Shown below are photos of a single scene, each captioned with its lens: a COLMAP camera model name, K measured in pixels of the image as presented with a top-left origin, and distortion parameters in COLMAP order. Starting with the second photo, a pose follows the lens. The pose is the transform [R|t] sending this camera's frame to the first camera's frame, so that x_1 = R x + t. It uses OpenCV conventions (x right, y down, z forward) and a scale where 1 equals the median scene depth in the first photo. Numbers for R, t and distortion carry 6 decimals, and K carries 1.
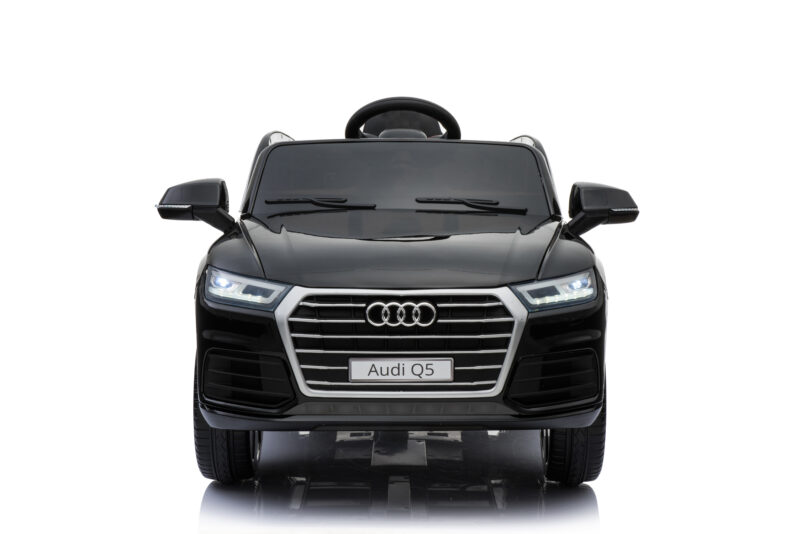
lens RADIAL K [[1339.5, 0, 400.0], [0, 1339.5, 267.0], [0, 0, 1]] dist [0.162970, 0.009888]
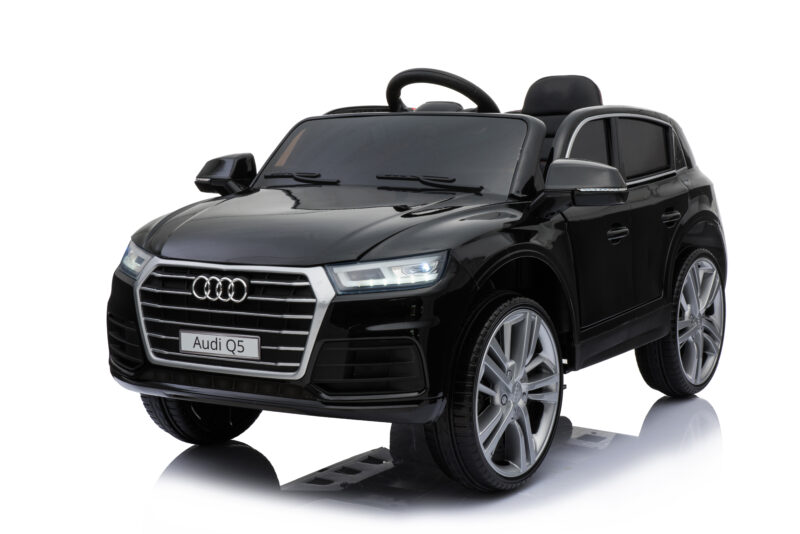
lens RADIAL K [[1339.5, 0, 400.0], [0, 1339.5, 267.0], [0, 0, 1]] dist [0.162970, 0.009888]
pose [[0.843497, 0.047416, -0.535037, 0.644037], [-0.039616, 0.998875, 0.026067, -0.012254], [0.535671, -0.000792, 0.844426, 0.226539]]
